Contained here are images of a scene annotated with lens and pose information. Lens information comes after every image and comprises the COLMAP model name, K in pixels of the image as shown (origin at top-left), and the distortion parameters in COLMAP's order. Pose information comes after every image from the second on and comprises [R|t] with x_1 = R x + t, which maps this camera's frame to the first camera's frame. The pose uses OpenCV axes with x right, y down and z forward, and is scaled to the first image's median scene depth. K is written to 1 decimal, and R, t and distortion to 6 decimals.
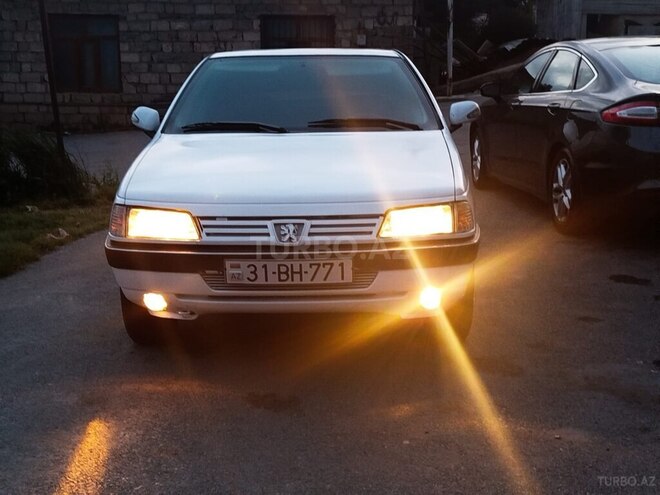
lens RADIAL K [[905.4, 0, 330.0], [0, 905.4, 247.5], [0, 0, 1]] dist [0.174321, -0.498197]
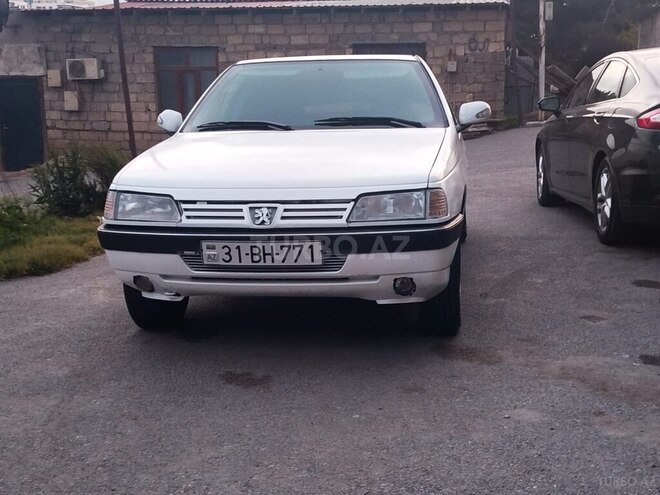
lens RADIAL K [[905.4, 0, 330.0], [0, 905.4, 247.5], [0, 0, 1]] dist [0.174321, -0.498197]
pose [[0.991579, 0.013106, -0.128840, 0.163875], [-0.018080, 0.999133, -0.037510, 0.056679], [0.128237, 0.039524, 0.990956, -0.019086]]
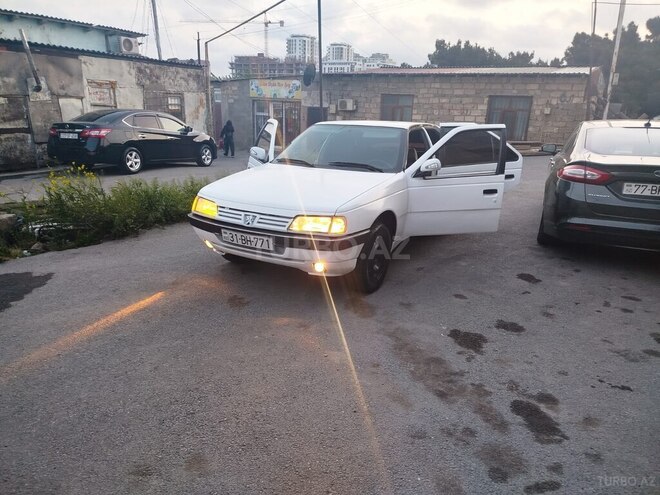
lens RADIAL K [[455.9, 0, 330.0], [0, 455.9, 247.5], [0, 0, 1]] dist [0.058168, -0.061334]
pose [[0.875230, 0.168531, -0.453398, 0.557902], [-0.132316, 0.985005, 0.110713, -0.088901], [0.465258, -0.036908, 0.884406, 0.203802]]
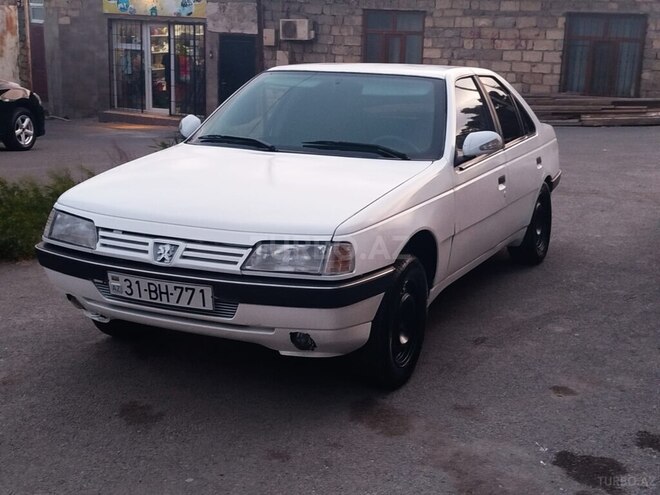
lens RADIAL K [[905.4, 0, 330.0], [0, 905.4, 247.5], [0, 0, 1]] dist [0.174321, -0.498197]
pose [[0.912127, 0.121732, -0.391415, 0.517472], [-0.117358, 0.992466, 0.035178, -0.079261], [0.392748, 0.013849, 0.919542, 0.131243]]
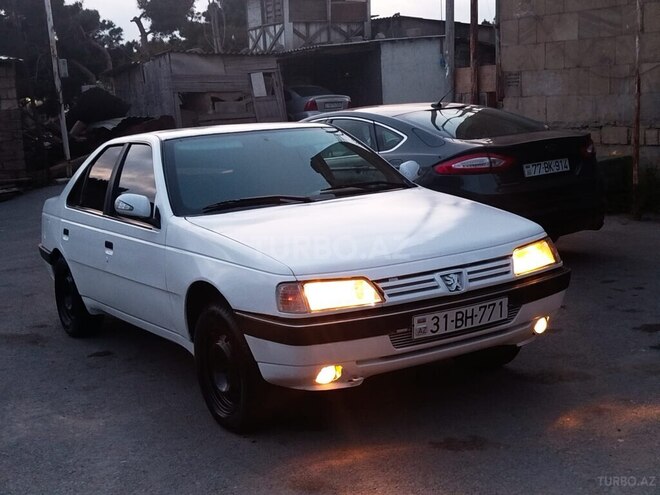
lens RADIAL K [[905.4, 0, 330.0], [0, 905.4, 247.5], [0, 0, 1]] dist [0.174321, -0.498197]
pose [[0.849786, -0.125399, 0.511995, -0.709947], [0.168317, 0.984996, -0.038118, -0.040133], [-0.499533, 0.118570, 0.858142, 0.140367]]
